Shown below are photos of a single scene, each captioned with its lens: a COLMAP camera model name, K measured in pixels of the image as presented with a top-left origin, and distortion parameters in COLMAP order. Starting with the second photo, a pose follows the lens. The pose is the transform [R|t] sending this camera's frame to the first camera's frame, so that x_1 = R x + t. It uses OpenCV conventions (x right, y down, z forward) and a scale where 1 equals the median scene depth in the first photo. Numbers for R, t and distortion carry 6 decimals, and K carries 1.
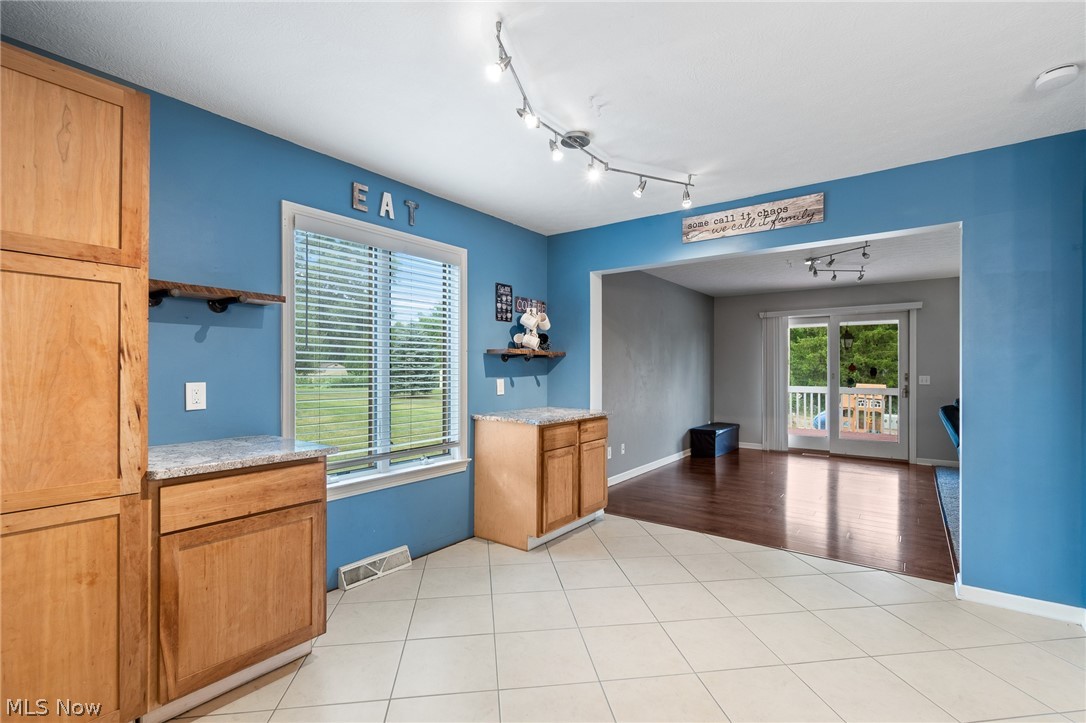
lens RADIAL K [[489.5, 0, 541.4], [0, 489.5, 371.7], [0, 0, 1]] dist [-0.001100, 0.000367]
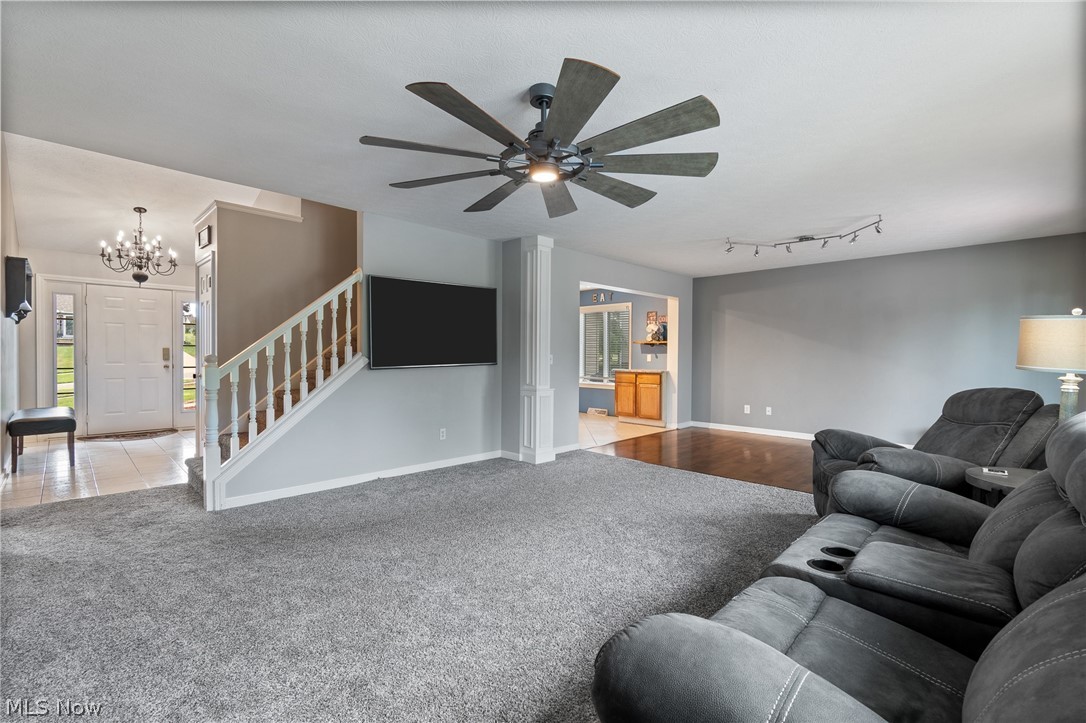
lens RADIAL K [[479.5, 0, 543.0], [0, 479.5, 361.5], [0, 0, 1]] dist [0.000069, 0.000069]
pose [[-0.140985, 0.016263, -0.989878, 2.530934], [-0.007942, 0.999814, 0.017558, 0.014172], [0.989980, 0.010337, -0.140830, 0.977395]]
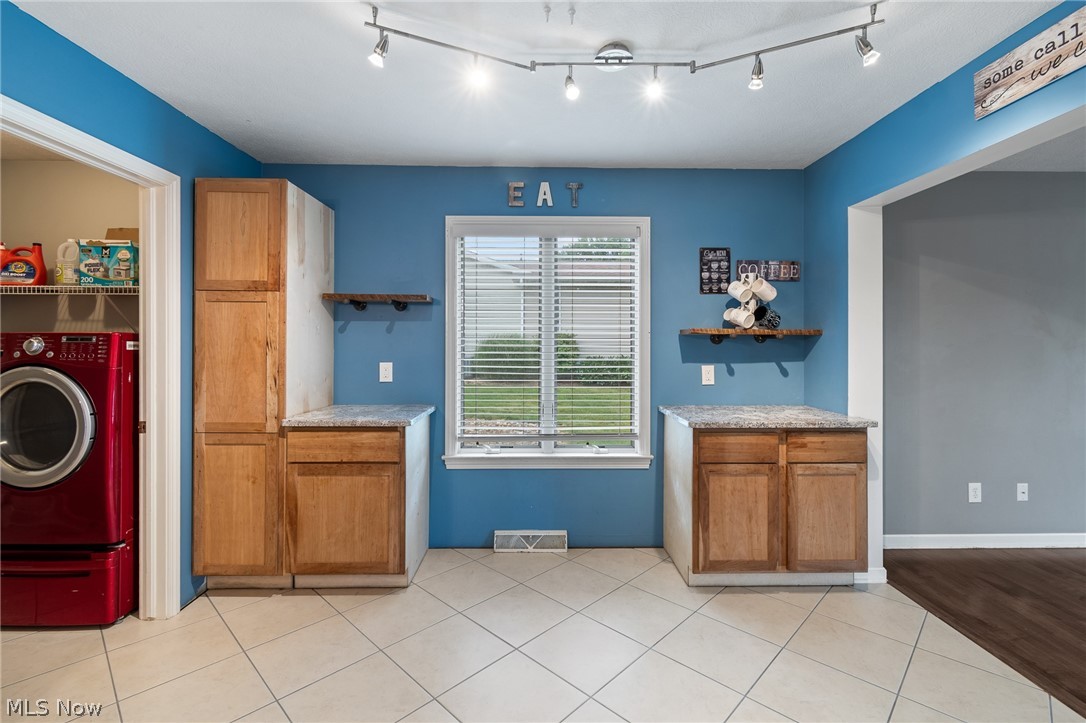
lens RADIAL K [[487.2, 0, 542.8], [0, 487.2, 345.3], [0, 0, 1]] dist [0.000979, 0.000027]
pose [[0.615667, 0.001128, -0.788005, 0.453127], [-0.005481, 0.999981, -0.002851, -0.017189], [0.787987, 0.006074, 0.615662, 0.337746]]
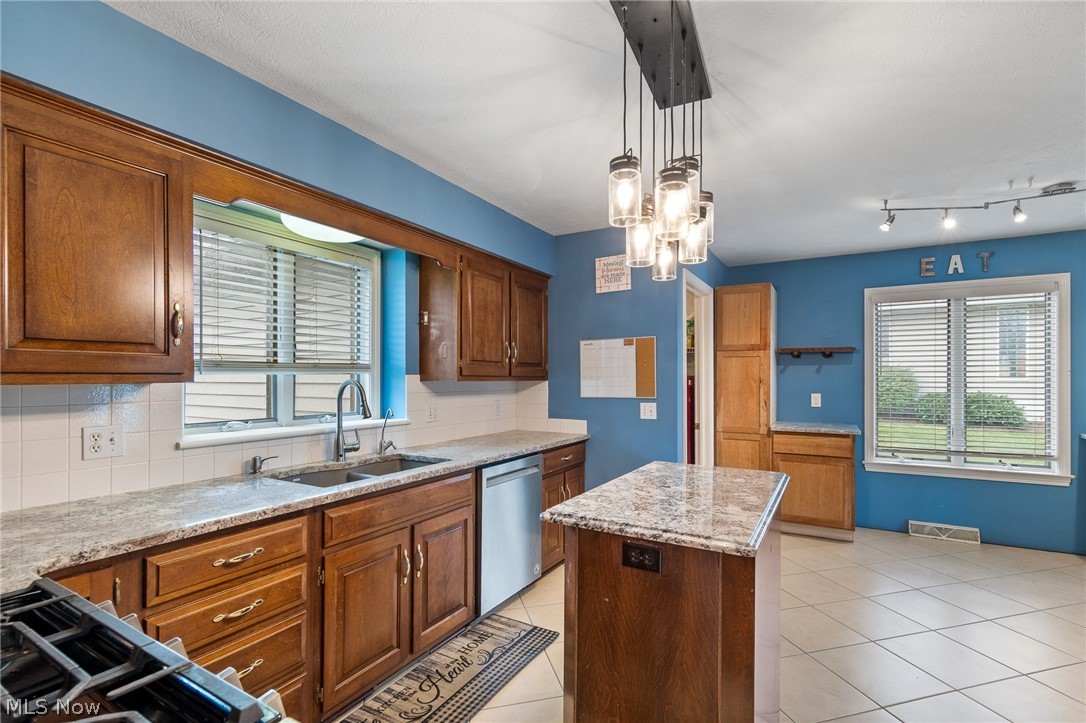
lens RADIAL K [[484.3, 0, 551.0], [0, 484.3, 379.5], [0, 0, 1]] dist [-0.002878, -0.000849]
pose [[0.126651, 0.000386, -0.991947, 0.779686], [-0.003149, 0.999995, -0.000013, -0.022185], [0.991942, 0.003126, 0.126652, -0.234227]]
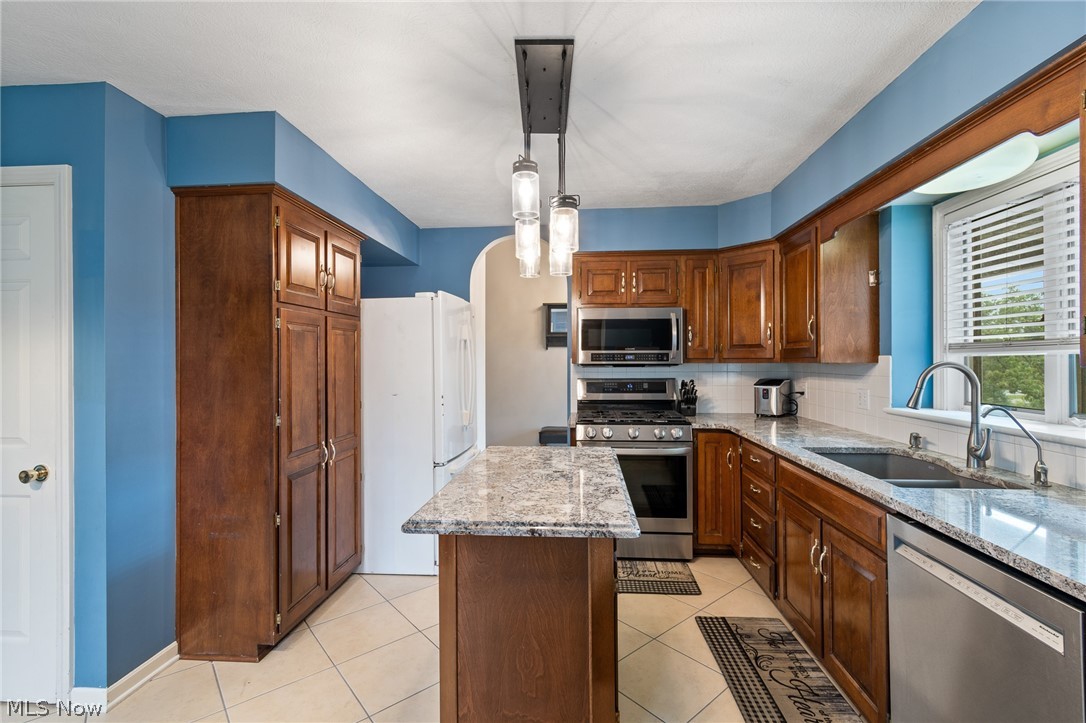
lens RADIAL K [[479.5, 0, 543.0], [0, 479.5, 361.5], [0, 0, 1]] dist [0.000069, 0.000069]
pose [[-0.539887, -0.000933, 0.841737, -0.197224], [0.007680, 0.999952, 0.006035, -0.029038], [-0.841702, 0.009723, -0.539854, 0.271999]]
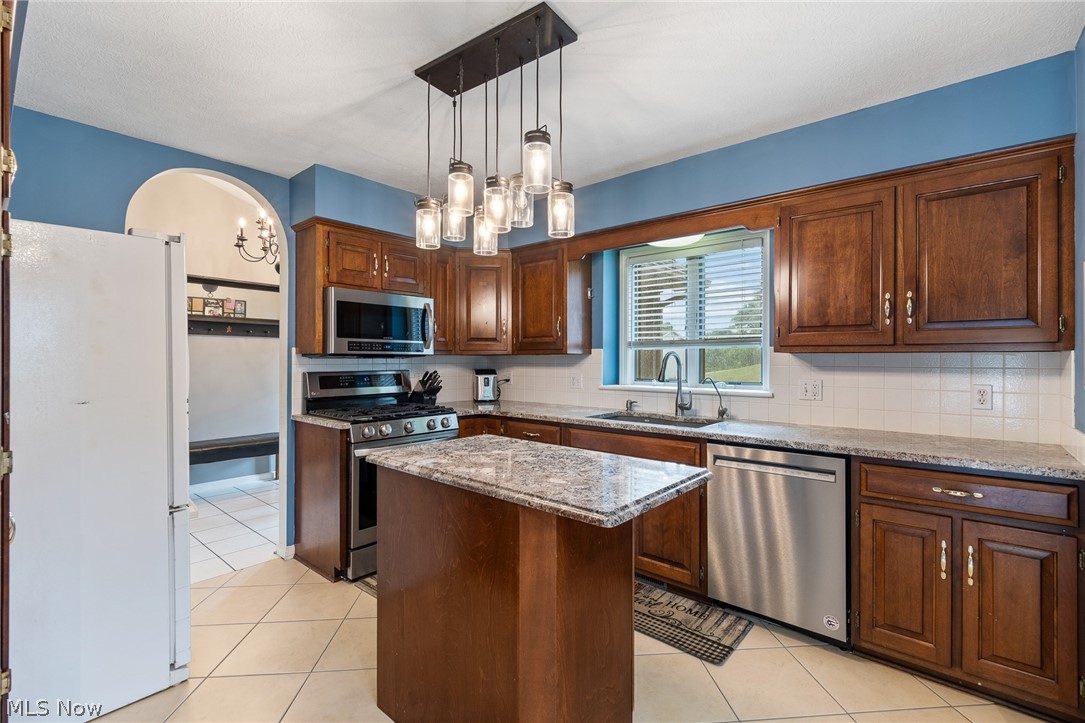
lens RADIAL K [[490.3, 0, 541.4], [0, 490.3, 357.4], [0, 0, 1]] dist [-0.000722, -0.000112]
pose [[-0.998028, -0.001953, 0.062746, 0.213447], [-0.001837, 0.999997, 0.001902, -0.012181], [-0.062750, 0.001783, -0.998028, 0.512162]]
